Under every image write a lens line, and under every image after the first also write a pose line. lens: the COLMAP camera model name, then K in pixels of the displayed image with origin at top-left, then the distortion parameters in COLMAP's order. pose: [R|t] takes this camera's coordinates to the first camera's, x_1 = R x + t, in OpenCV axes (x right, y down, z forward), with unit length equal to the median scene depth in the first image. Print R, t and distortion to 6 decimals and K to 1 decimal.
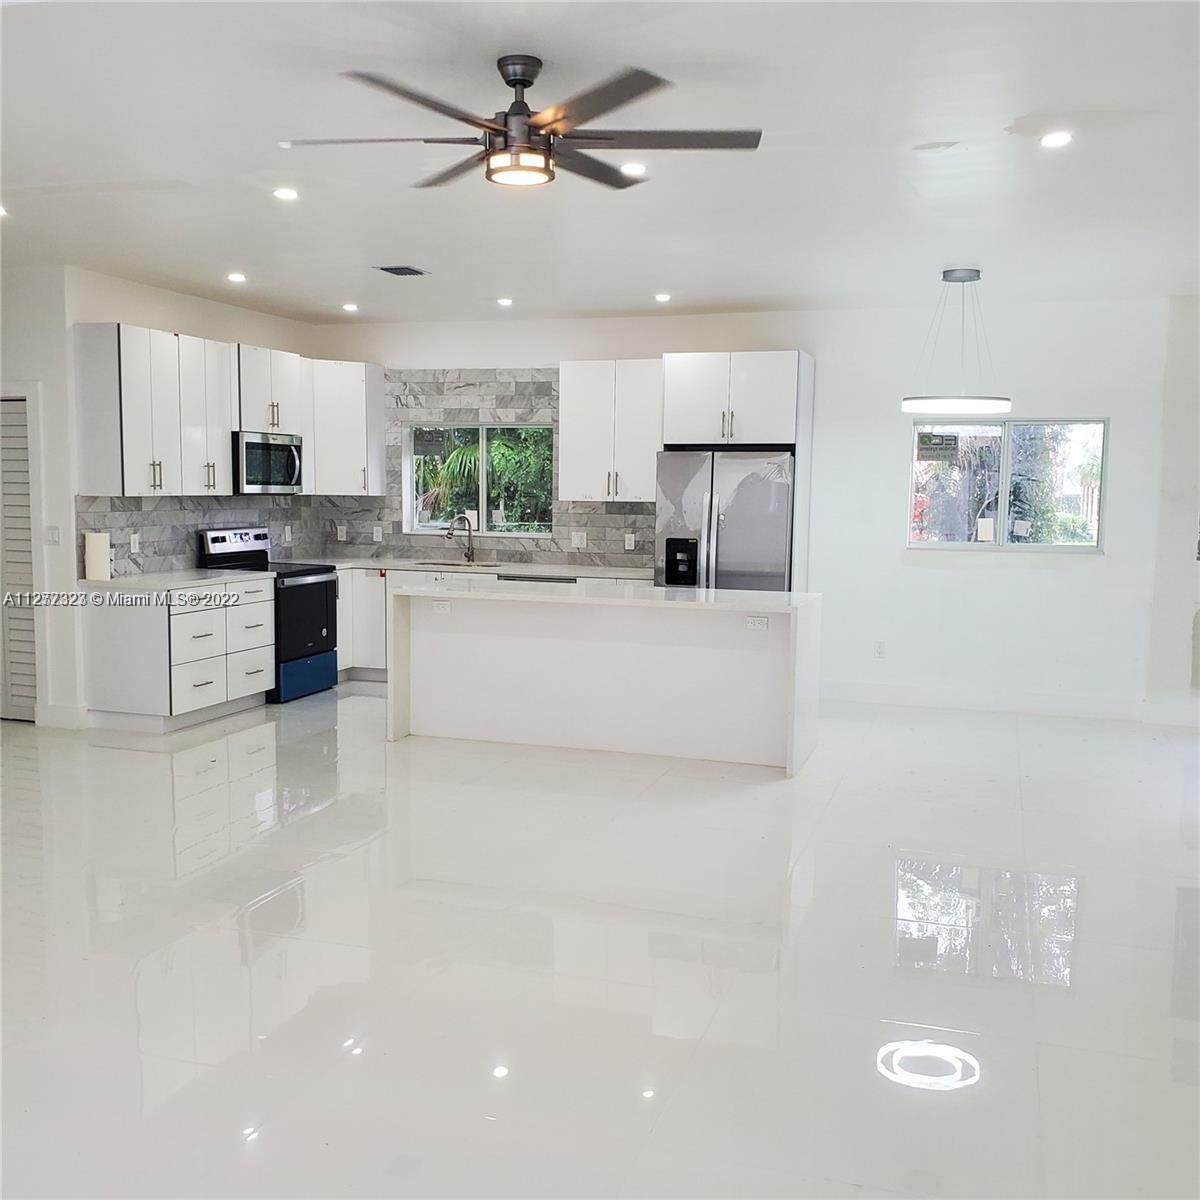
lens RADIAL K [[1276.9, 0, 600.7], [0, 1276.9, 599.7], [0, 0, 1]] dist [0.047511, 0.000000]
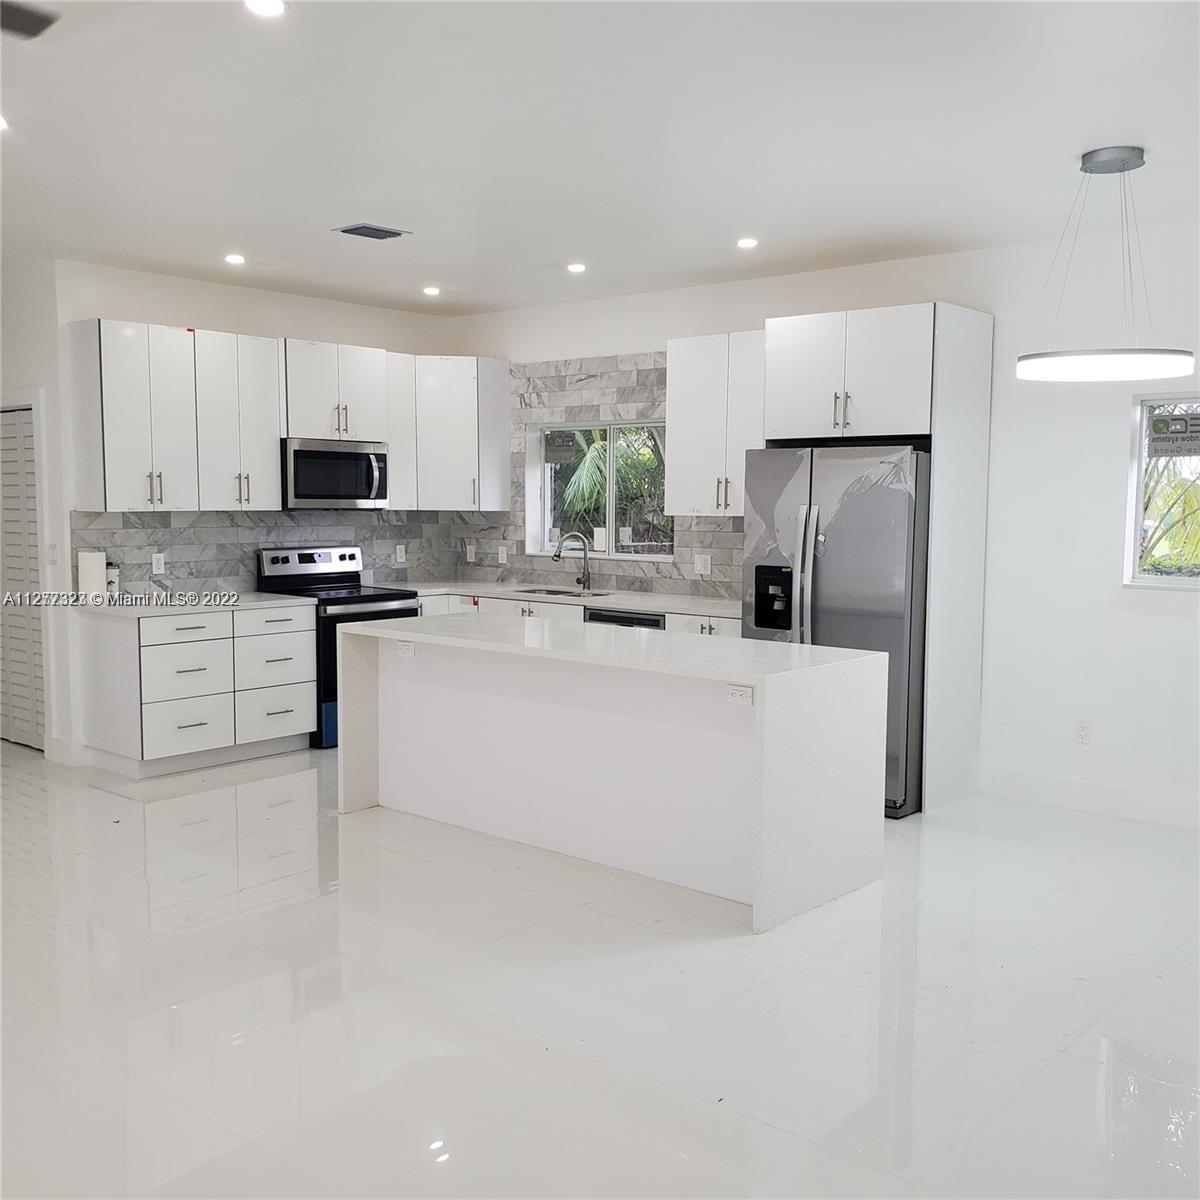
lens RADIAL K [[1276.9, 0, 588.5], [0, 1276.9, 602.3], [0, 0, 1]] dist [0.047511, 0.000000]
pose [[0.918454, 0.024741, -0.394753, 0.257399], [-0.028893, 0.999572, -0.004575, -0.019990], [0.394471, 0.015608, 0.918776, 0.270778]]
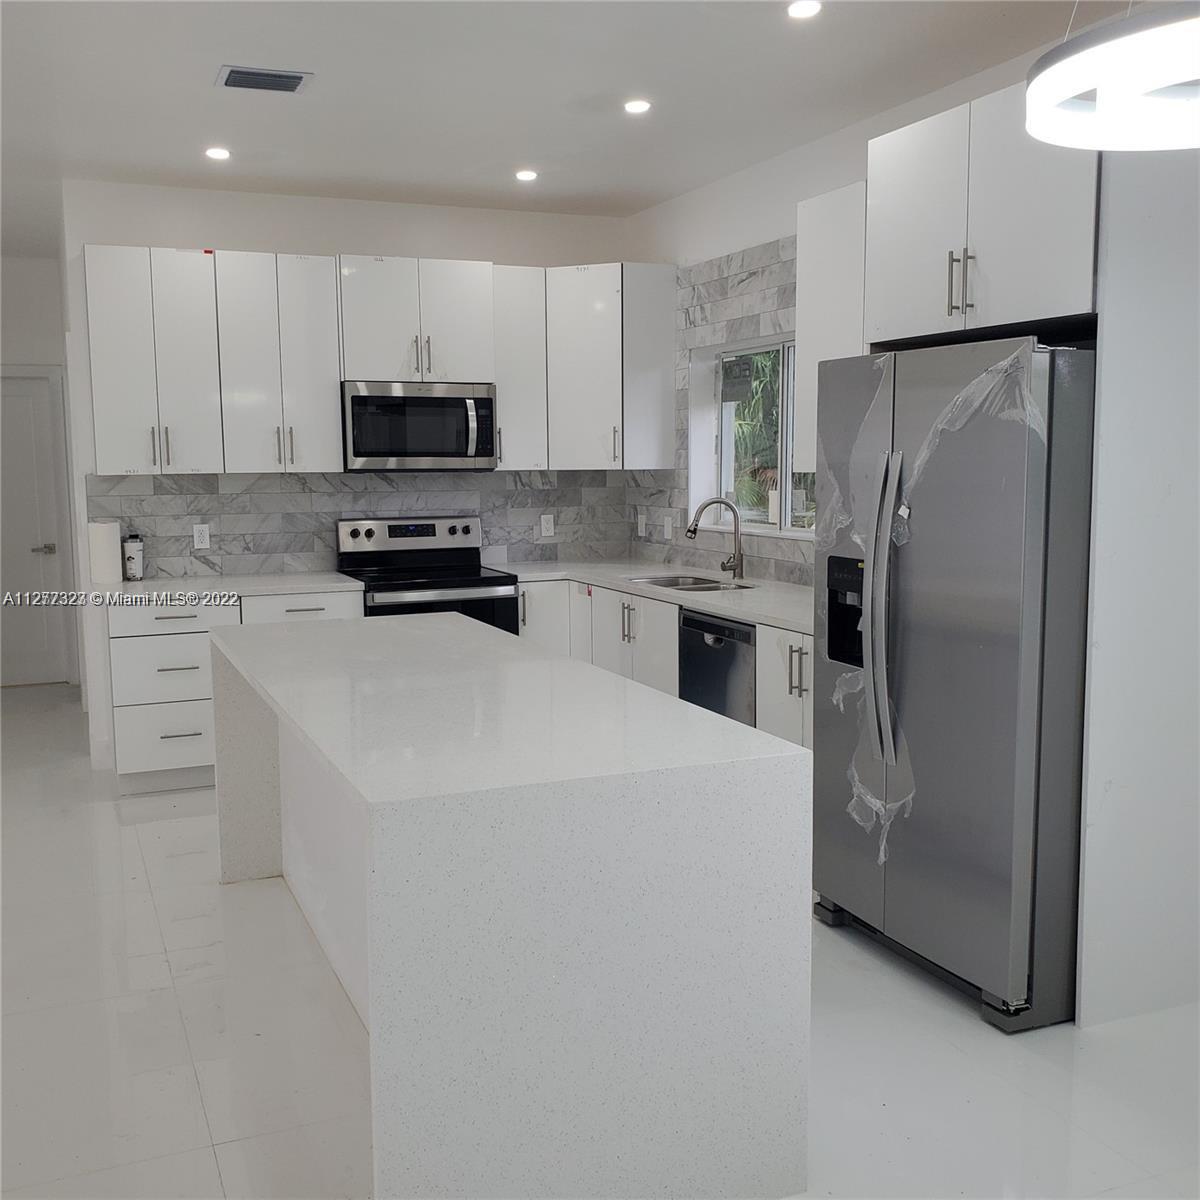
lens RADIAL K [[1276.9, 0, 548.1], [0, 1276.9, 606.4], [0, 0, 1]] dist [0.047511, 0.000000]
pose [[0.627270, 0.070730, -0.775583, 0.341413], [-0.050536, 0.997465, 0.050093, -0.047972], [0.777160, 0.007773, 0.629255, 0.638345]]
